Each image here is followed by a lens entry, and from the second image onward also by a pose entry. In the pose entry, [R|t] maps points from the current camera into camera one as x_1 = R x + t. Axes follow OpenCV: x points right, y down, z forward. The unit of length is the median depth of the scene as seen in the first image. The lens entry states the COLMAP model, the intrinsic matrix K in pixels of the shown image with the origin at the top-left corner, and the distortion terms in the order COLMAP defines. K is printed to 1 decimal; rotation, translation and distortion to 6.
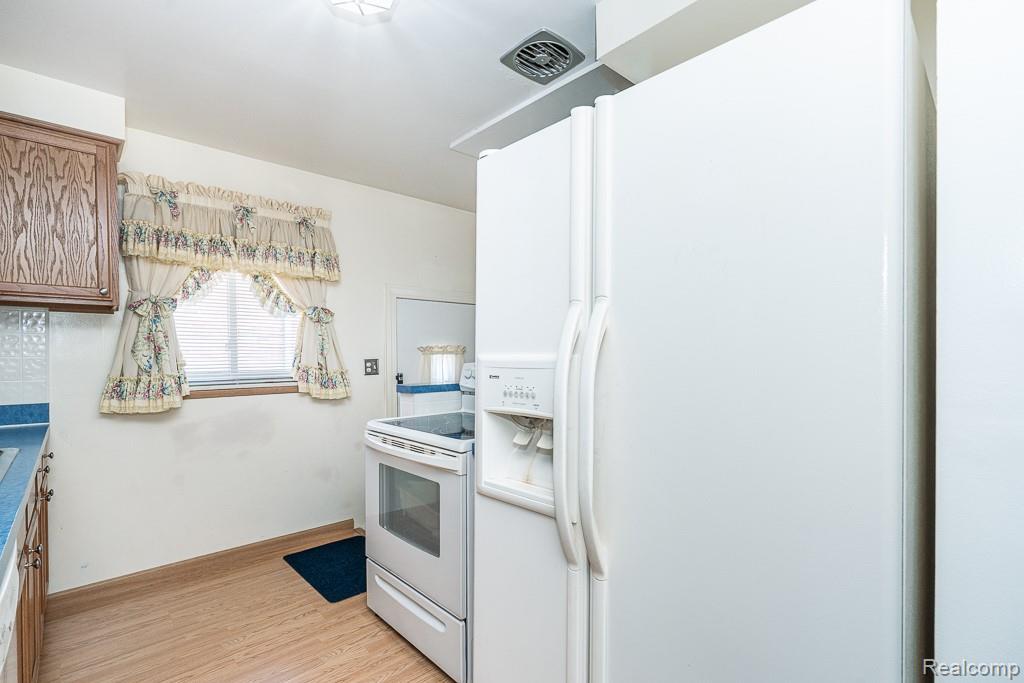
lens RADIAL K [[467.9, 0, 506.6], [0, 467.9, 364.7], [0, 0, 1]] dist [-0.009391, 0.003390]
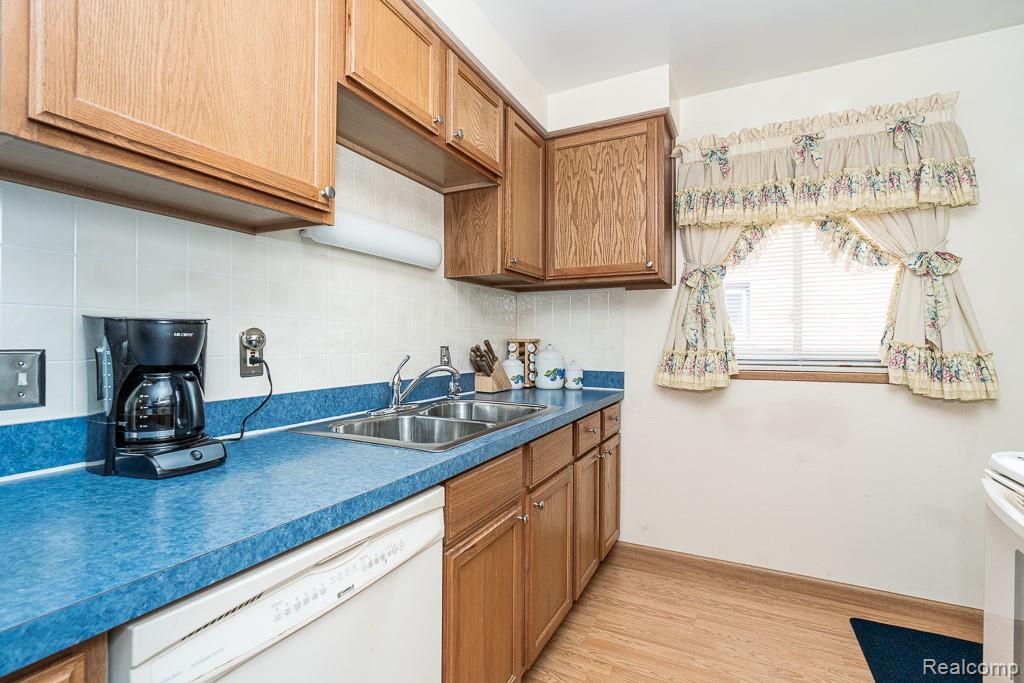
lens RADIAL K [[467.9, 0, 515.8], [0, 467.9, 340.3], [0, 0, 1]] dist [-0.009391, 0.003390]
pose [[0.357272, 0.005104, -0.933987, -0.017736], [-0.023313, 0.999722, -0.003454, 0.014946], [0.933709, 0.023008, 0.357291, 0.322520]]
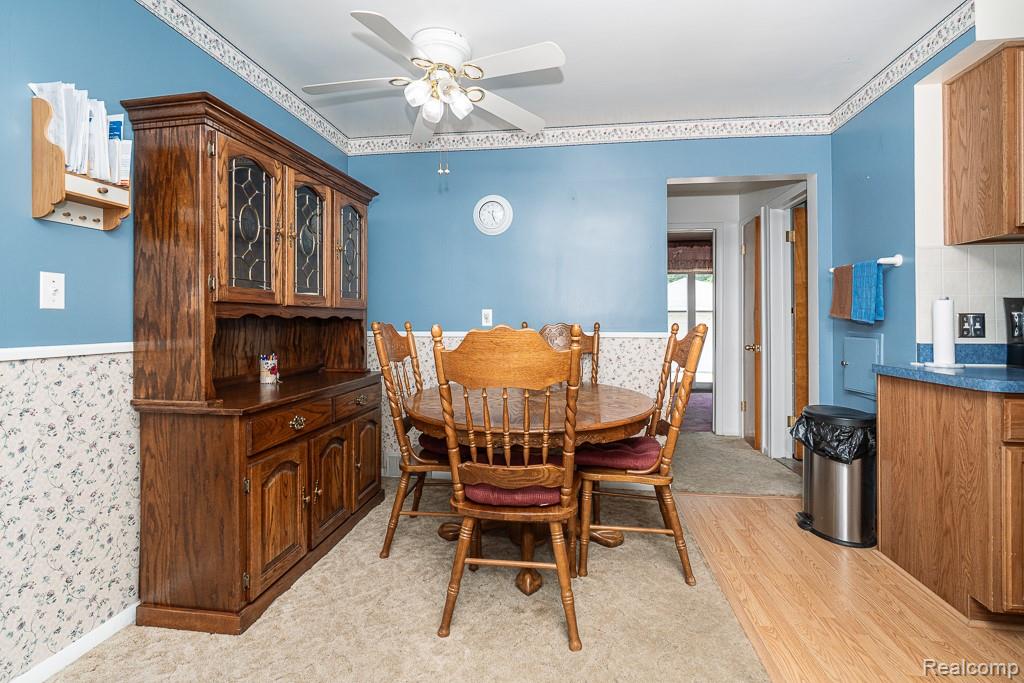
lens RADIAL K [[467.9, 0, 508.7], [0, 467.9, 324.2], [0, 0, 1]] dist [-0.009391, 0.003390]
pose [[-0.772169, 0.005424, -0.635394, 0.751110], [-0.008251, 0.999794, 0.018562, 0.042582], [0.635364, 0.019576, -0.771965, 0.203346]]
